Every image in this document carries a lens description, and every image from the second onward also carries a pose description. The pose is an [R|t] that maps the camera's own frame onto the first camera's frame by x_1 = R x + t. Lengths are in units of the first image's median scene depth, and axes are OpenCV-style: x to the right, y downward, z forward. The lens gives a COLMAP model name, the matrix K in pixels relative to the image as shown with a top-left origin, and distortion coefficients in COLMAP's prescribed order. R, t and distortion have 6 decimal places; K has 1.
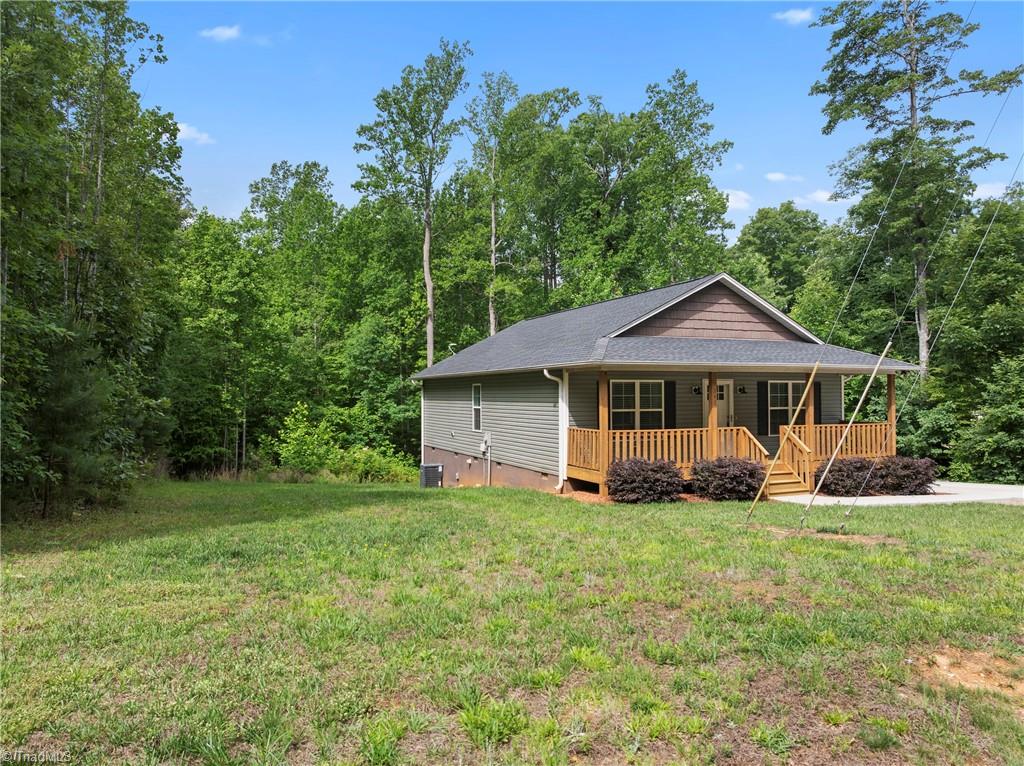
lens RADIAL K [[717.6, 0, 512.0], [0, 717.6, 383.0], [0, 0, 1]] dist [-0.053464, -0.000659]
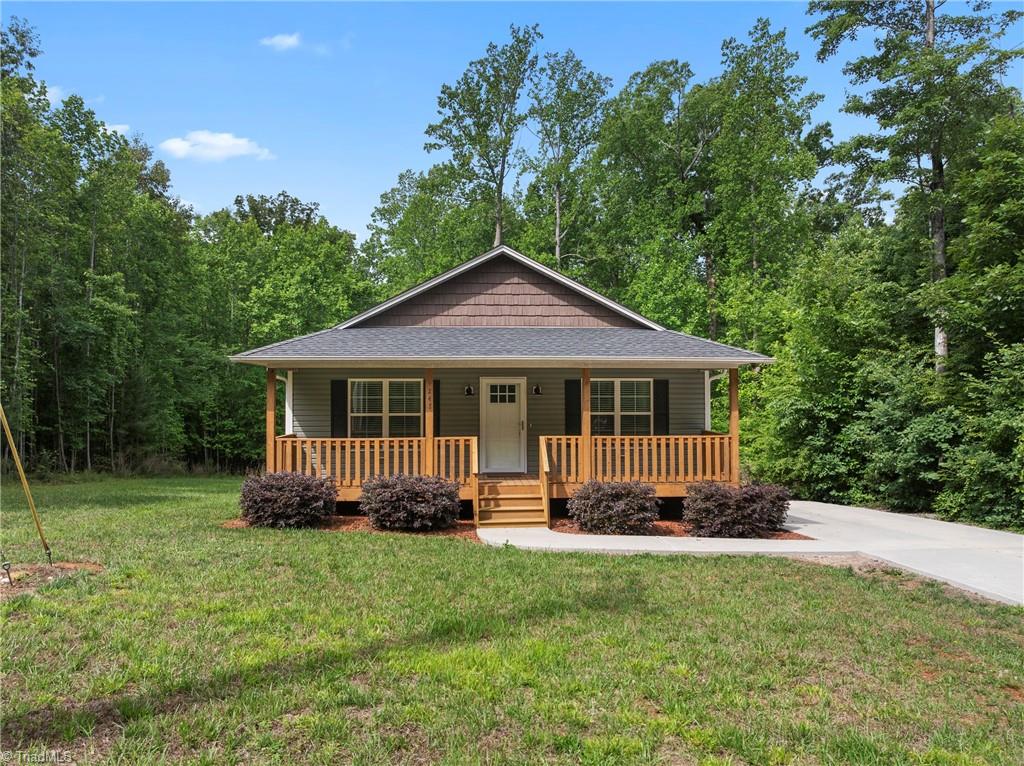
lens RADIAL K [[716.0, 0, 512.0], [0, 716.0, 383.0], [0, 0, 1]] dist [-0.037939, -0.002174]
pose [[0.950432, -0.005151, -0.310891, 0.321789], [0.005118, 0.999986, -0.000922, 0.001192], [0.310891, -0.000714, 0.950445, 0.135584]]
